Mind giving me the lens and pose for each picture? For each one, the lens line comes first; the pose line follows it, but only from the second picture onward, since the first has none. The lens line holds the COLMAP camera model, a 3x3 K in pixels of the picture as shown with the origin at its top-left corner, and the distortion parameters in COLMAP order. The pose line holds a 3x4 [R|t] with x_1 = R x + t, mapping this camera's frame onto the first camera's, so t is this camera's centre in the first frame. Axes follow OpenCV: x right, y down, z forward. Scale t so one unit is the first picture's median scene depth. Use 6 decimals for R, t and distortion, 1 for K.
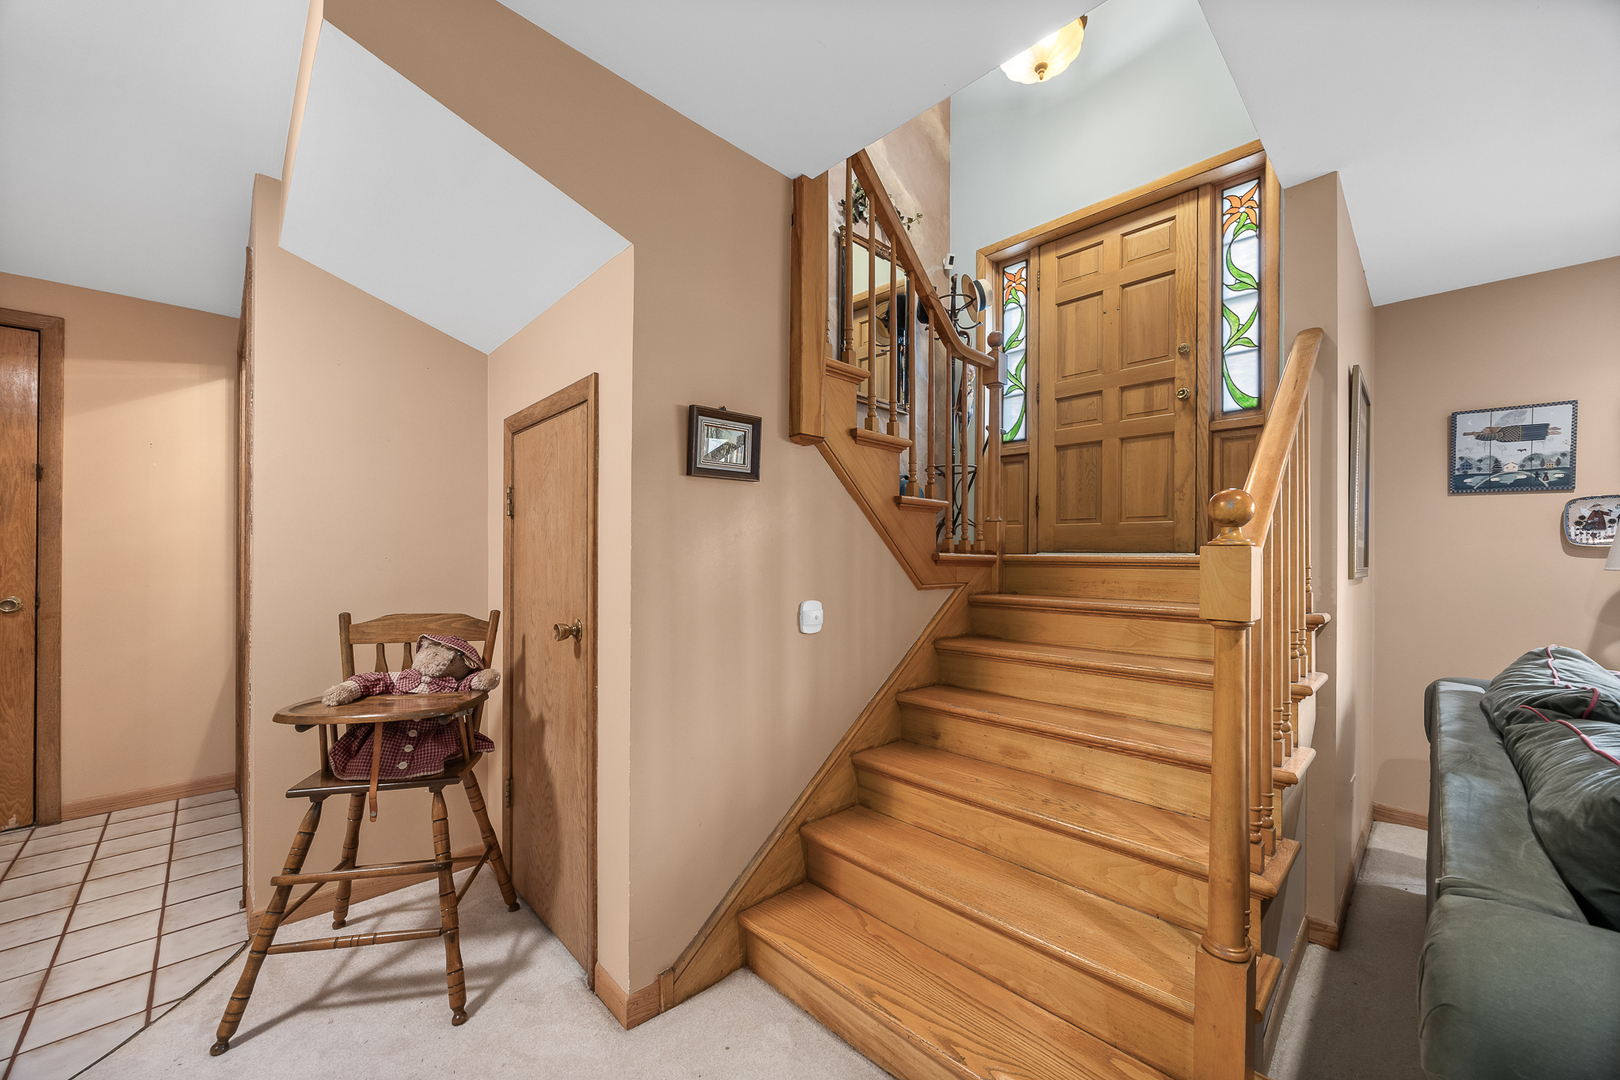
lens RADIAL K [[627.0, 0, 818.6], [0, 627.0, 550.0], [0, 0, 1]] dist [0.000384, -0.000999]
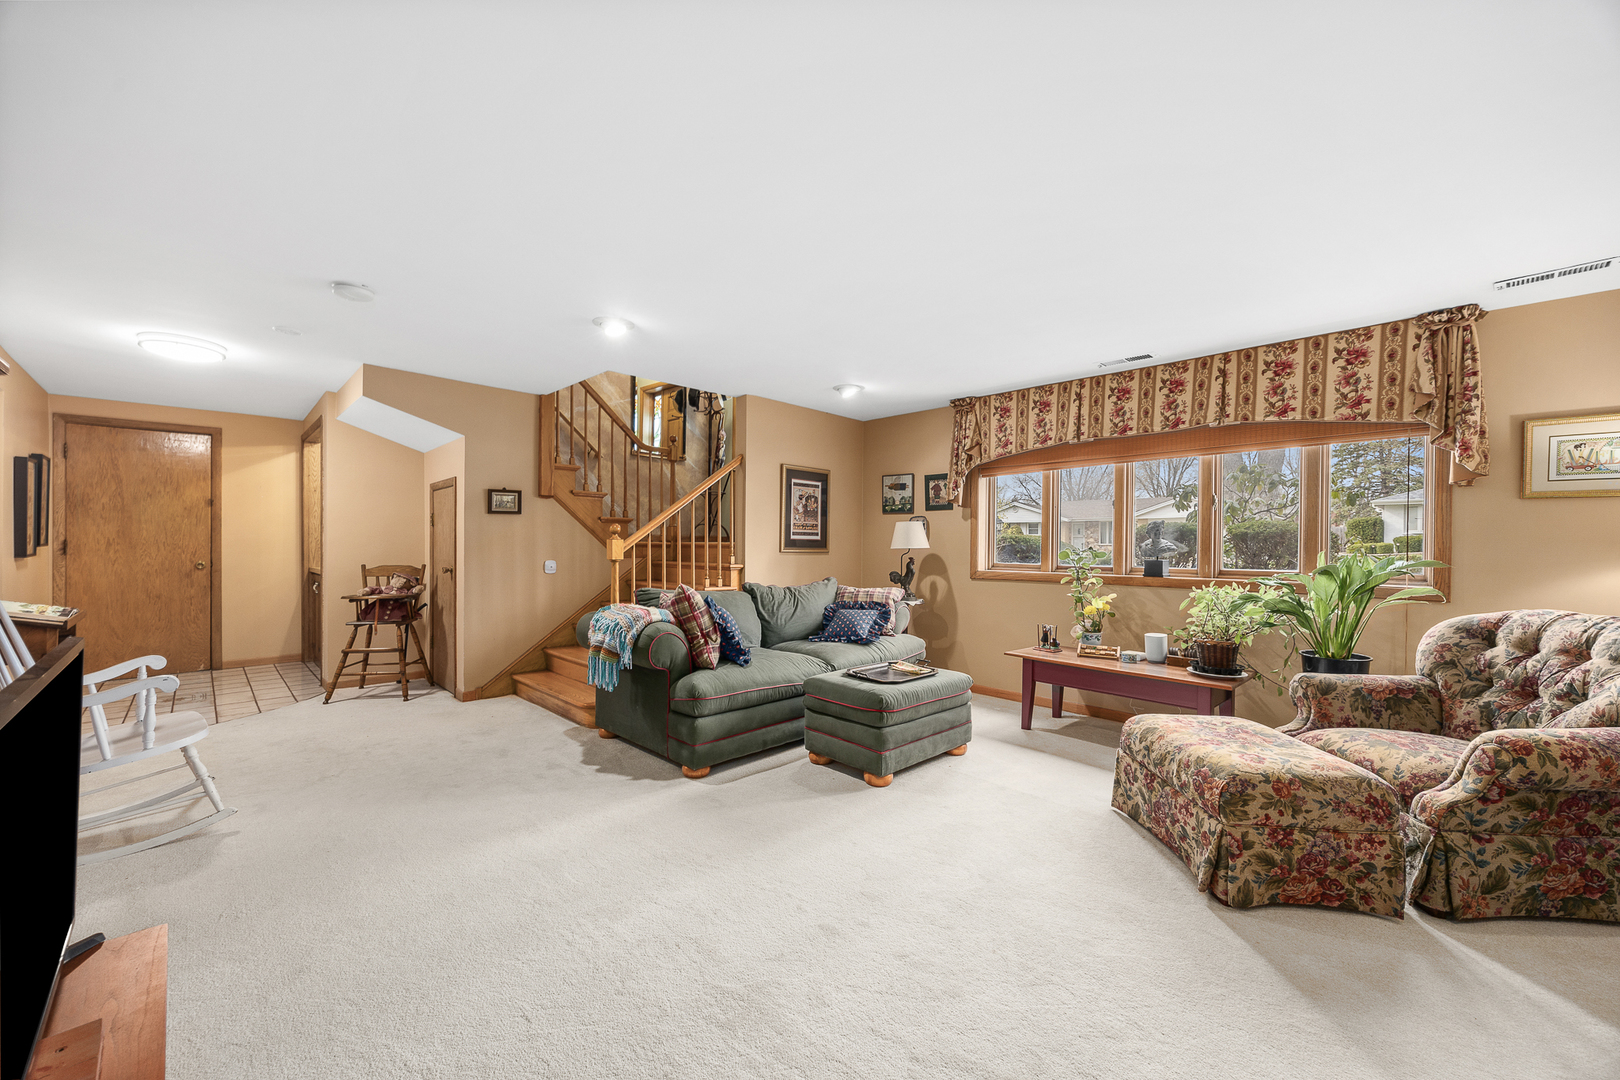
lens RADIAL K [[627.0, 0, 815.4], [0, 627.0, 542.5], [0, 0, 1]] dist [0.000384, -0.000999]
pose [[0.999943, 0.000521, 0.010625, 0.774704], [-0.000587, 0.999981, 0.006174, -0.004065], [-0.010622, -0.006180, 0.999924, -1.151276]]
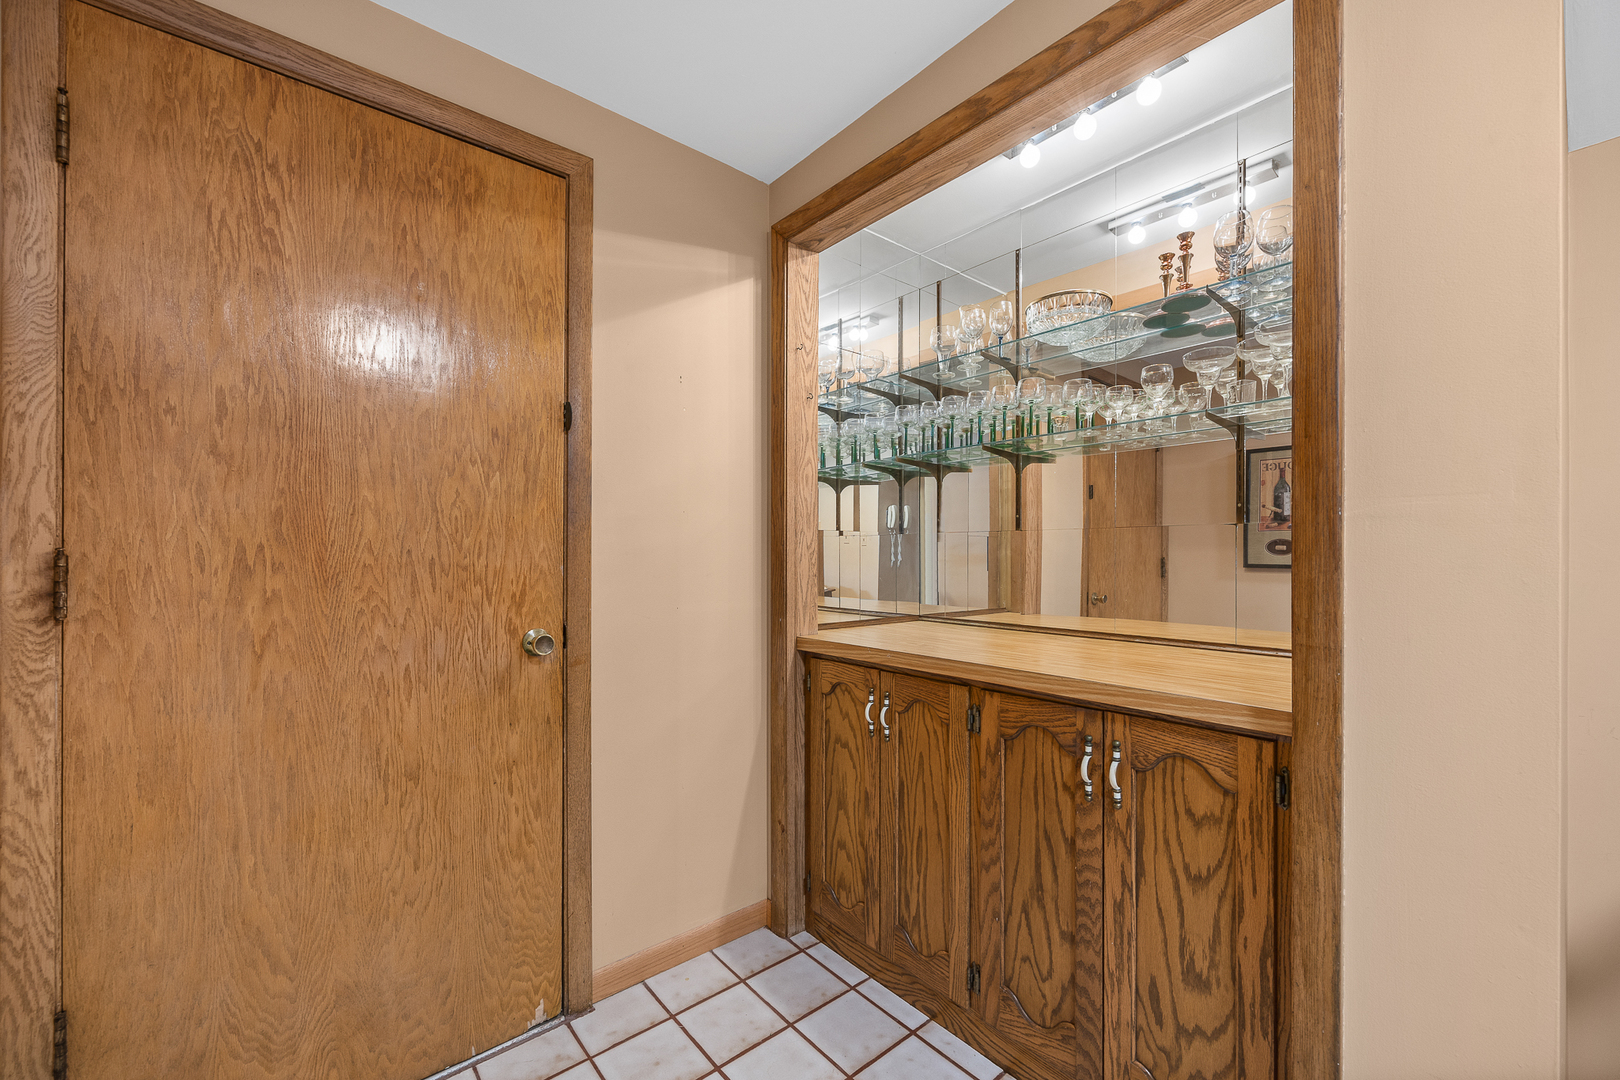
lens RADIAL K [[638.0, 0, 796.8], [0, 638.0, 549.5], [0, 0, 1]] dist [-0.006328, 0.001443]
pose [[0.996909, -0.000837, -0.078561, -1.001779], [0.000928, 0.999999, 0.001112, -0.000020], [0.078560, -0.001182, 0.996909, 0.425120]]
